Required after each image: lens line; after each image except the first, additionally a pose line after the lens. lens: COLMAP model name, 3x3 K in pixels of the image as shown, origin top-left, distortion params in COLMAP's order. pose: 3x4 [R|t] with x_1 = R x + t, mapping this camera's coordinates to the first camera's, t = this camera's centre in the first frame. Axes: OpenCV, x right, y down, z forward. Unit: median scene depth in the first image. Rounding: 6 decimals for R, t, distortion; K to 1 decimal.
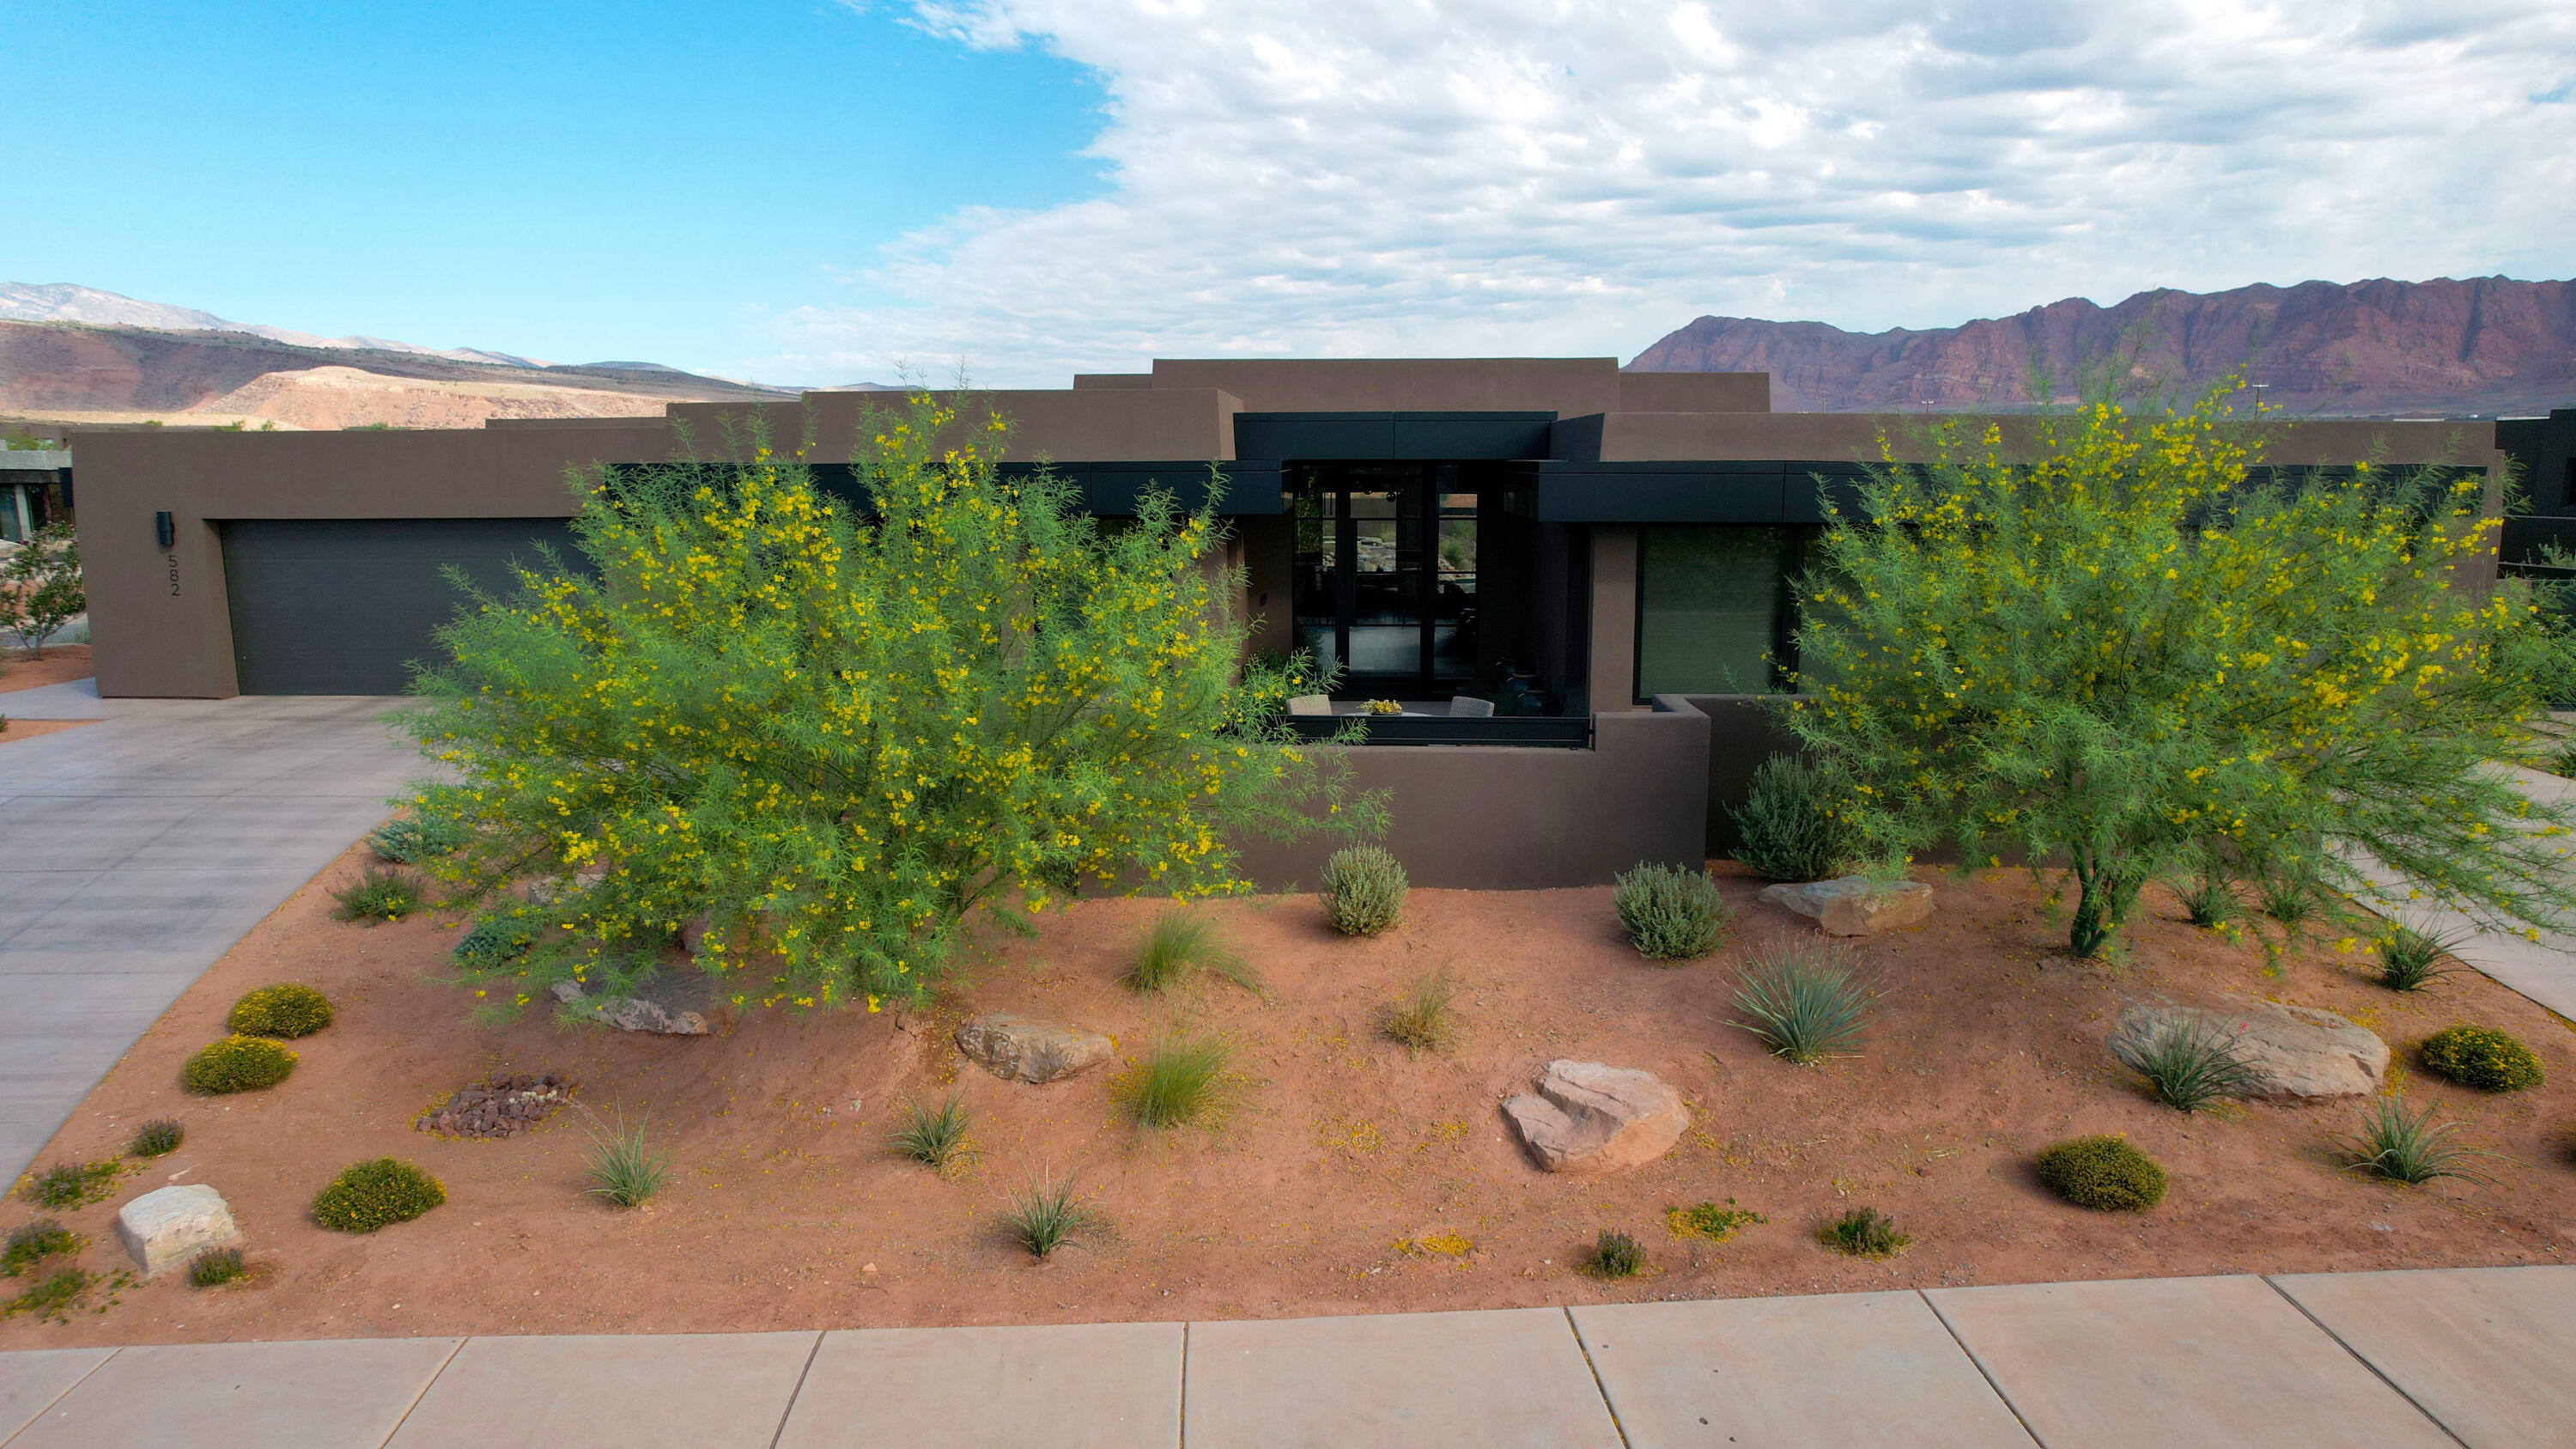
lens RADIAL K [[1645.2, 0, 1250.1], [0, 1645.2, 718.8], [0, 0, 1]] dist [-0.076102, 0.065458]
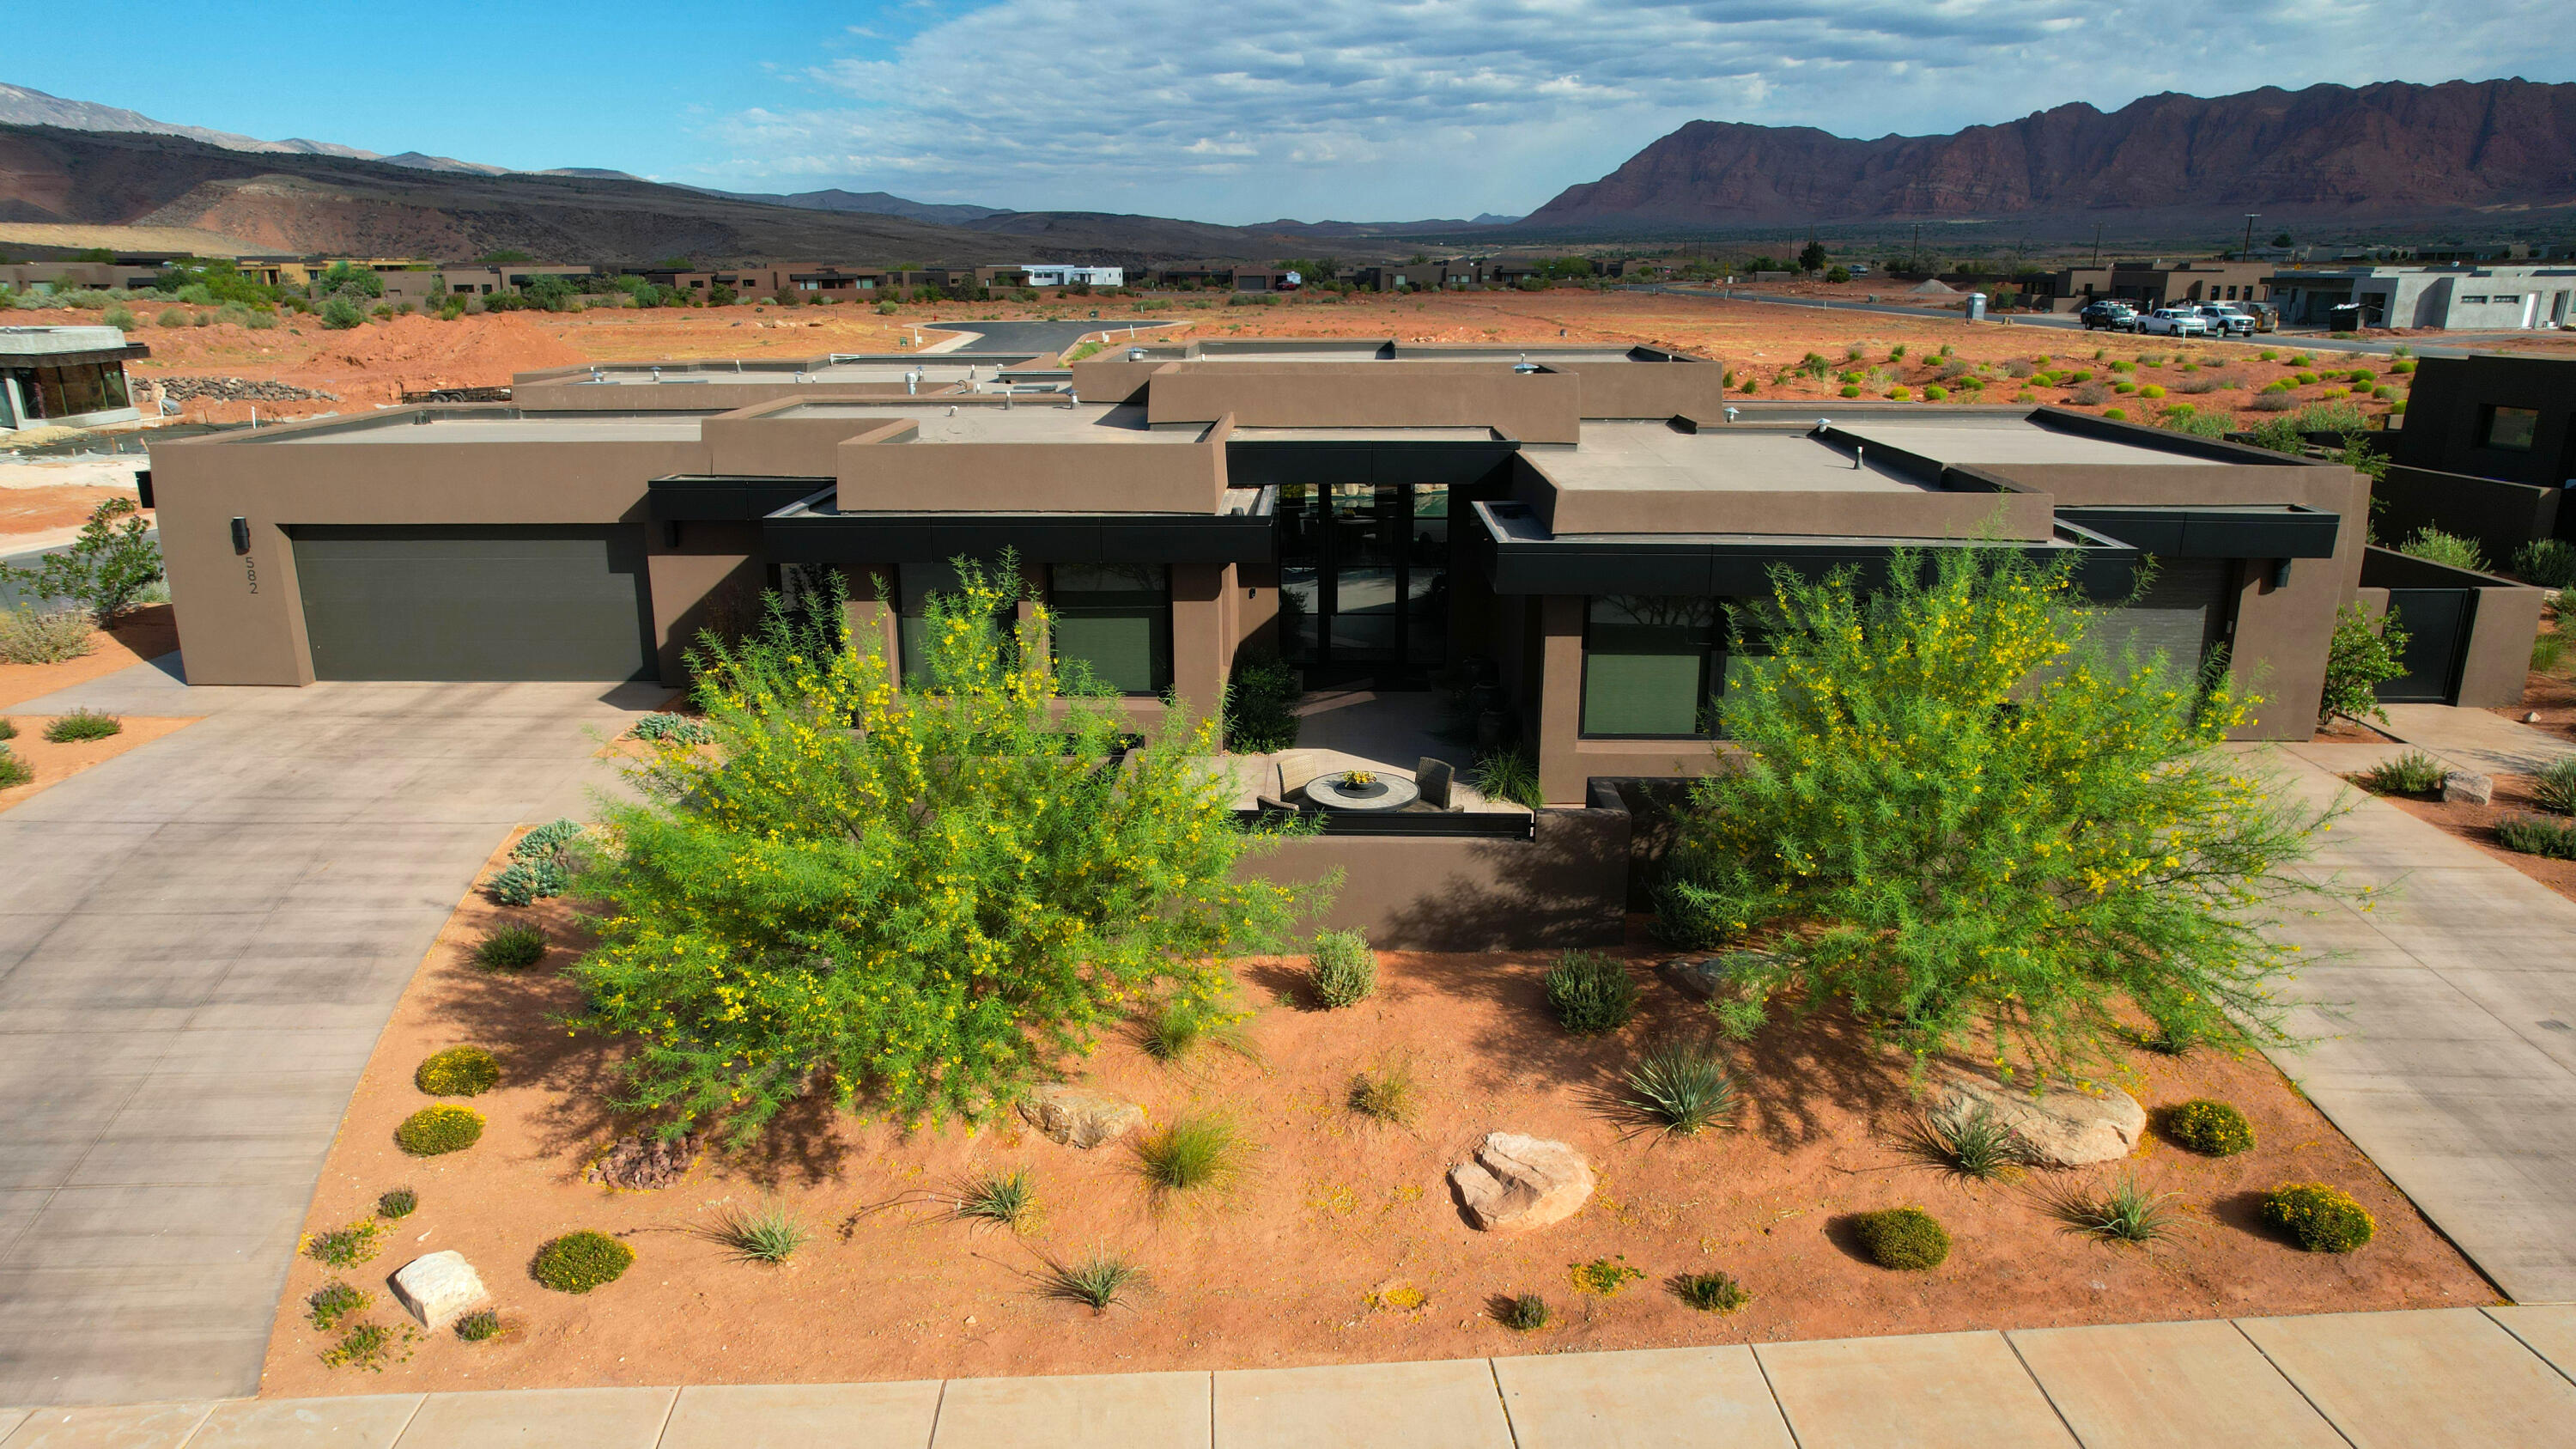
lens RADIAL K [[1645.2, 0, 1241.0], [0, 1645.2, 731.7], [0, 0, 1]] dist [-0.076102, 0.065458]
pose [[0.999959, -0.006162, 0.006624, -0.015264], [0.005320, 0.992718, 0.120343, -0.245232], [-0.007317, -0.120302, 0.992710, -0.217852]]
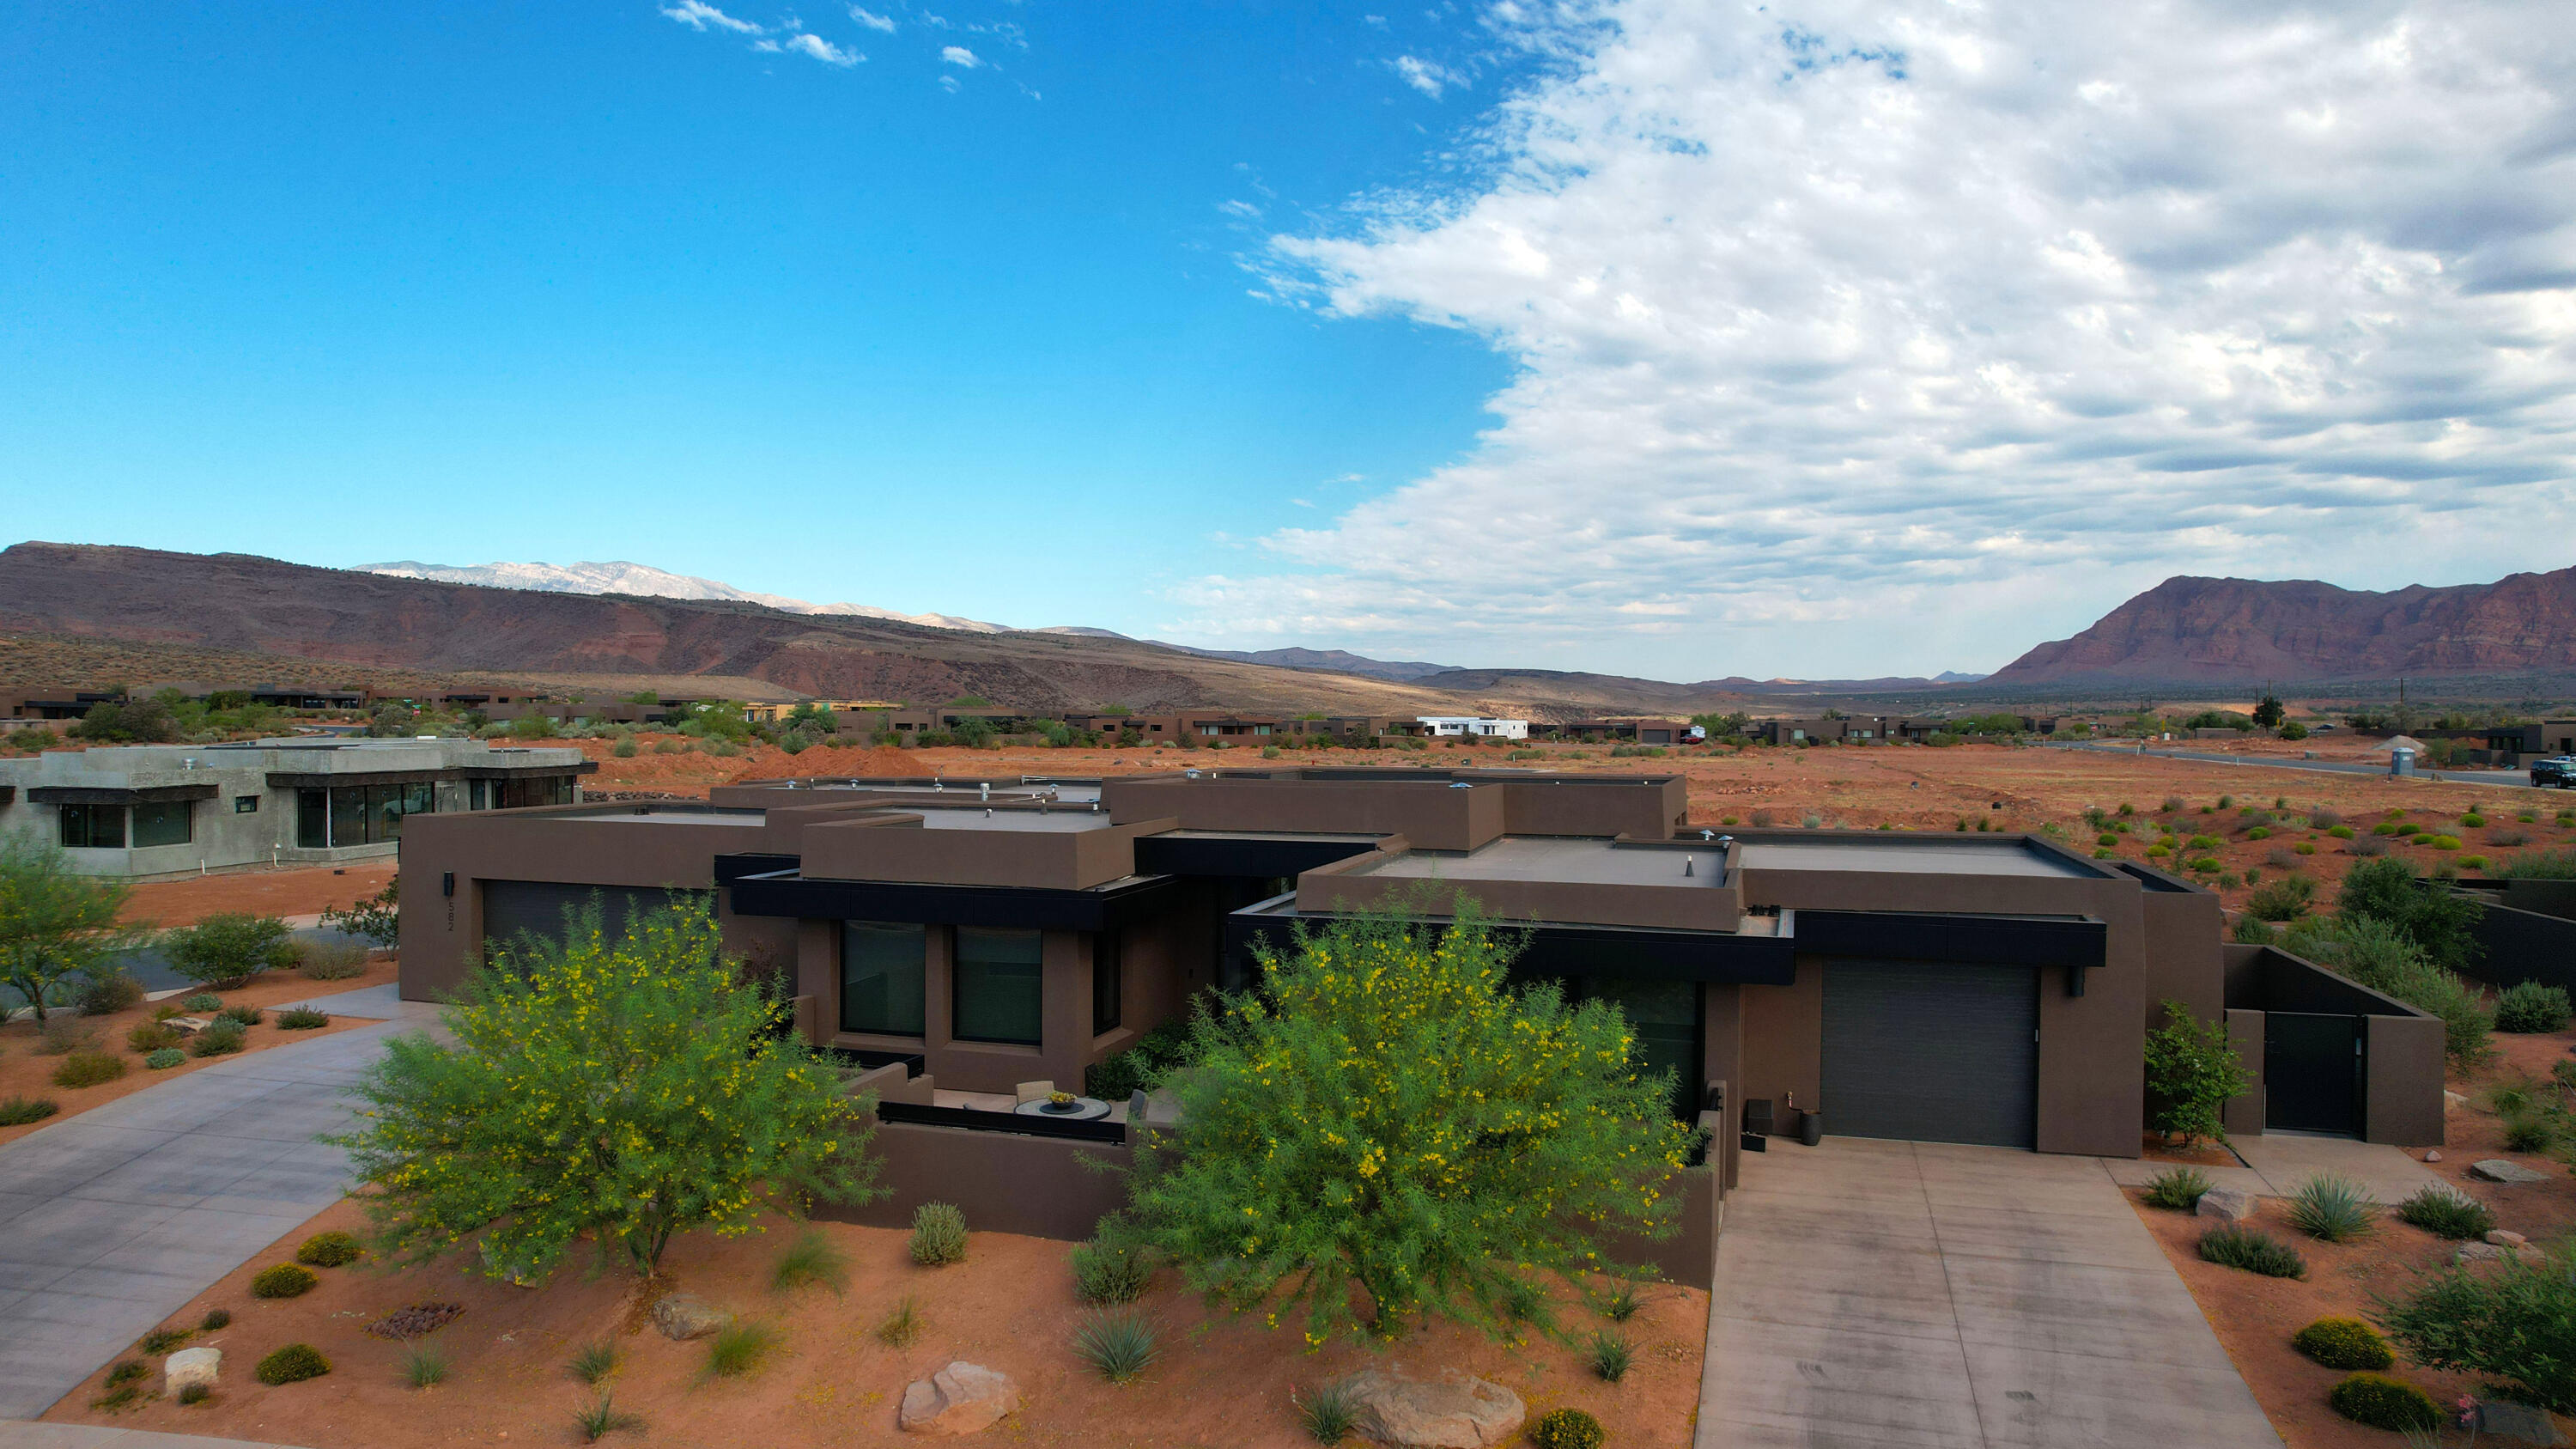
lens RADIAL K [[1645.2, 0, 1222.3], [0, 1645.2, 730.1], [0, 0, 1]] dist [-0.076102, 0.065458]
pose [[0.965702, 0.002795, -0.259638, 0.794310], [-0.041494, 0.988753, -0.143690, -0.162082], [0.256317, 0.149535, 0.954956, -0.473309]]
